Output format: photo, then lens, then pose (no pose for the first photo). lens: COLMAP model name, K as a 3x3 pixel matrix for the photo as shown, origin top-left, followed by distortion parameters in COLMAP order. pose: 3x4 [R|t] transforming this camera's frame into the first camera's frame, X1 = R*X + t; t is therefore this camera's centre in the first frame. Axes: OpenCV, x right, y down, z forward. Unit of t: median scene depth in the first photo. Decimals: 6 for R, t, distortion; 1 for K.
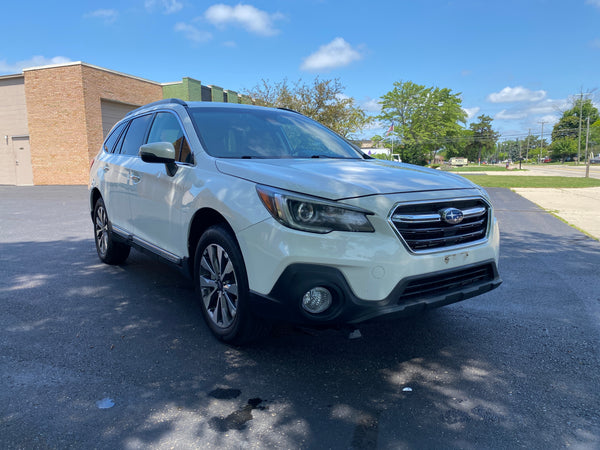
lens RADIAL K [[460.8, 0, 311.0], [0, 460.8, 218.3], [0, 0, 1]] dist [0.012263, -0.020476]
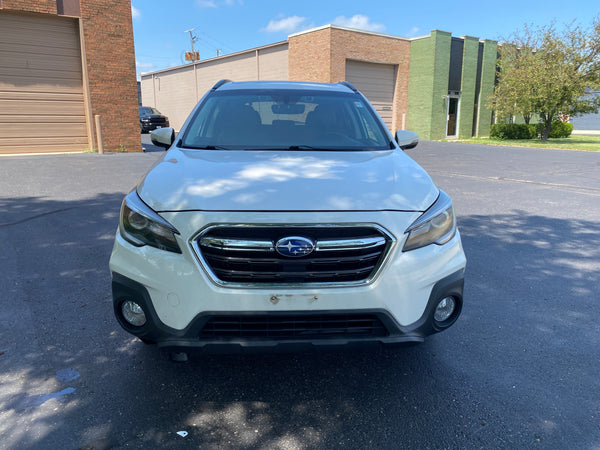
lens RADIAL K [[460.8, 0, 289.3], [0, 460.8, 216.0], [0, 0, 1]] dist [0.012263, -0.020476]
pose [[0.832984, 0.125896, -0.538783, 0.661050], [-0.077251, 0.990694, 0.112059, -0.133114], [0.547877, -0.051722, 0.834958, 0.318473]]
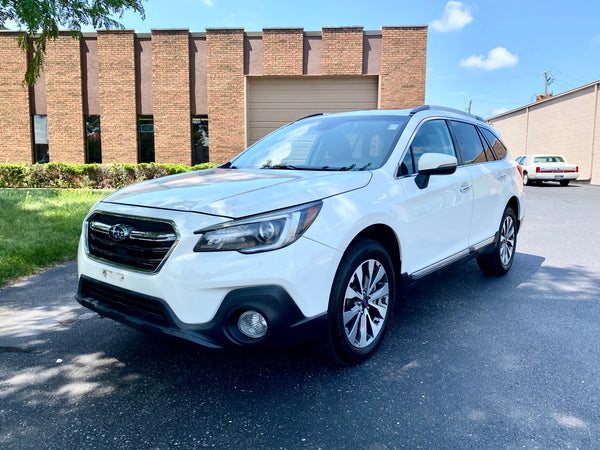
lens RADIAL K [[460.8, 0, 302.9], [0, 460.8, 221.8], [0, 0, 1]] dist [0.012263, -0.020476]
pose [[0.259117, 0.124507, -0.957787, 1.234442], [-0.120858, 0.988042, 0.095744, -0.154261], [0.958255, 0.090947, 0.271066, 1.030994]]
